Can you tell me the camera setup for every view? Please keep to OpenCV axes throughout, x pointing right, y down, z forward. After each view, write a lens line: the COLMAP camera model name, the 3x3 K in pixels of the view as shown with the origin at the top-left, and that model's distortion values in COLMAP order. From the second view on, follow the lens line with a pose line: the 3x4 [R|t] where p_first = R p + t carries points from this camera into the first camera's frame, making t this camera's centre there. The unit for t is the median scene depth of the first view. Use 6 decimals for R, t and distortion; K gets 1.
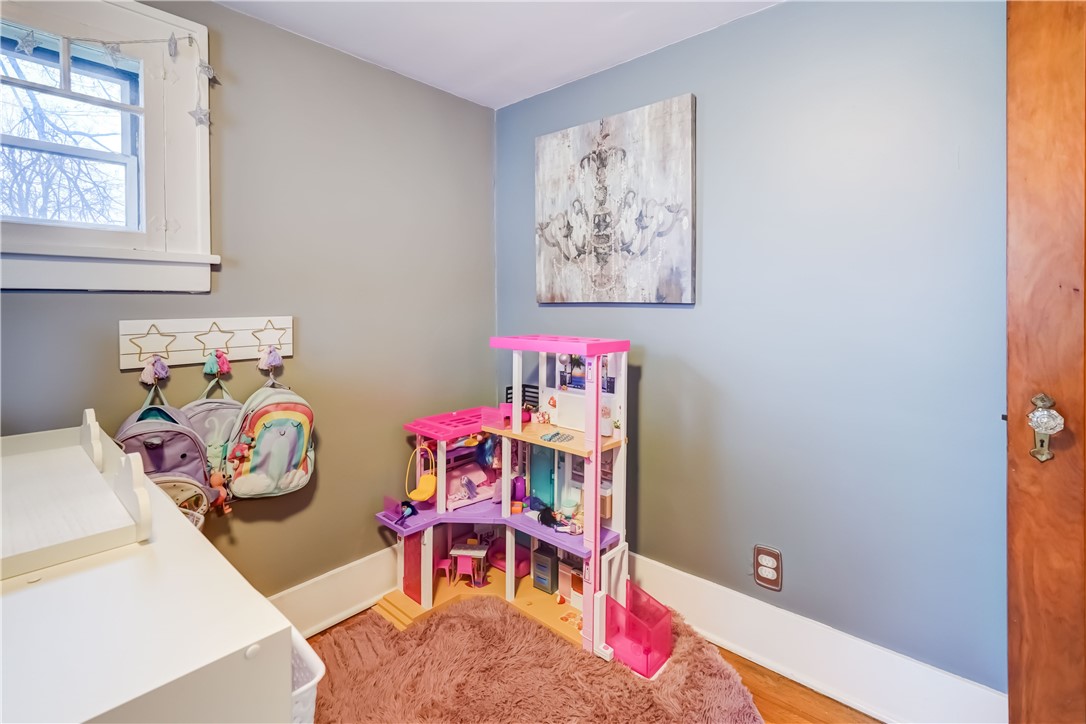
lens RADIAL K [[499.4, 0, 554.5], [0, 499.4, 307.1], [0, 0, 1]] dist [-0.004643, 0.002324]
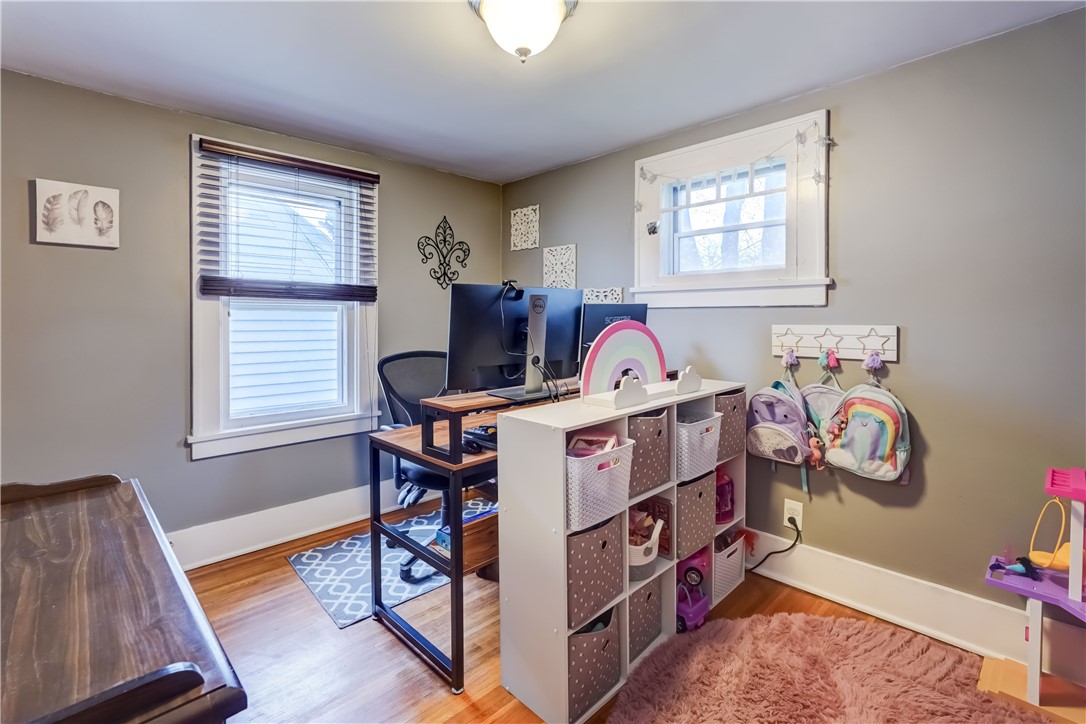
lens RADIAL K [[499.4, 0, 552.7], [0, 499.4, 323.1], [0, 0, 1]] dist [-0.004643, 0.002324]
pose [[-0.080344, 0.013905, -0.996670, 0.698397], [-0.005186, 0.999883, 0.014368, 0.001357], [0.996754, 0.006323, -0.080263, 0.370435]]
